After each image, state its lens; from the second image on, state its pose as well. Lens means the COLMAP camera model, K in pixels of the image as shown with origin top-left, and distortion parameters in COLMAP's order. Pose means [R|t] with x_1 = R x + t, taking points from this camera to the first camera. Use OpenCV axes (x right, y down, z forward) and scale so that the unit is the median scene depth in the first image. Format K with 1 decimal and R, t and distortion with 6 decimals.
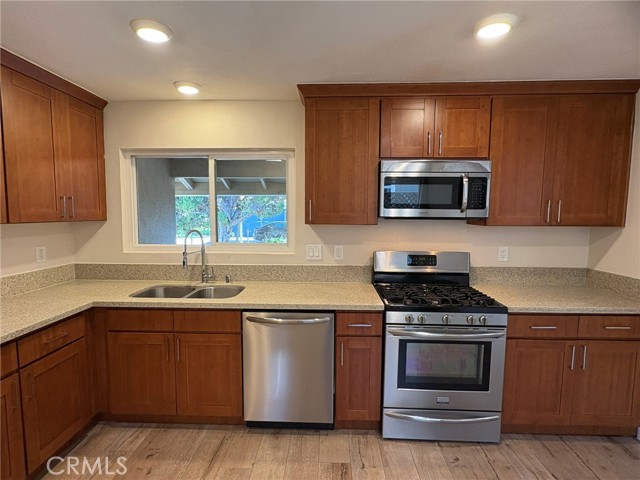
lens RADIAL K [[326.1, 0, 320.0], [0, 326.1, 240.0], [0, 0, 1]] dist [0.002578, 0.000388]
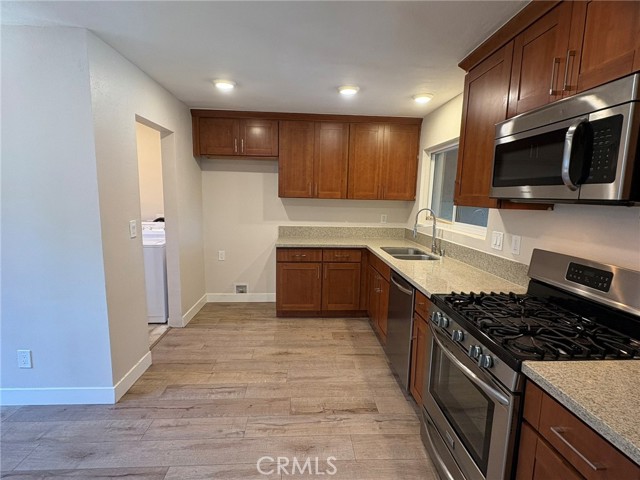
lens RADIAL K [[326.1, 0, 320.0], [0, 326.1, 240.0], [0, 0, 1]] dist [0.002578, 0.000388]
pose [[0.093931, 0.132435, -0.986731, 0.919019], [-0.103651, 0.987028, 0.122608, -0.024565], [0.990168, 0.090759, 0.106440, 0.512200]]
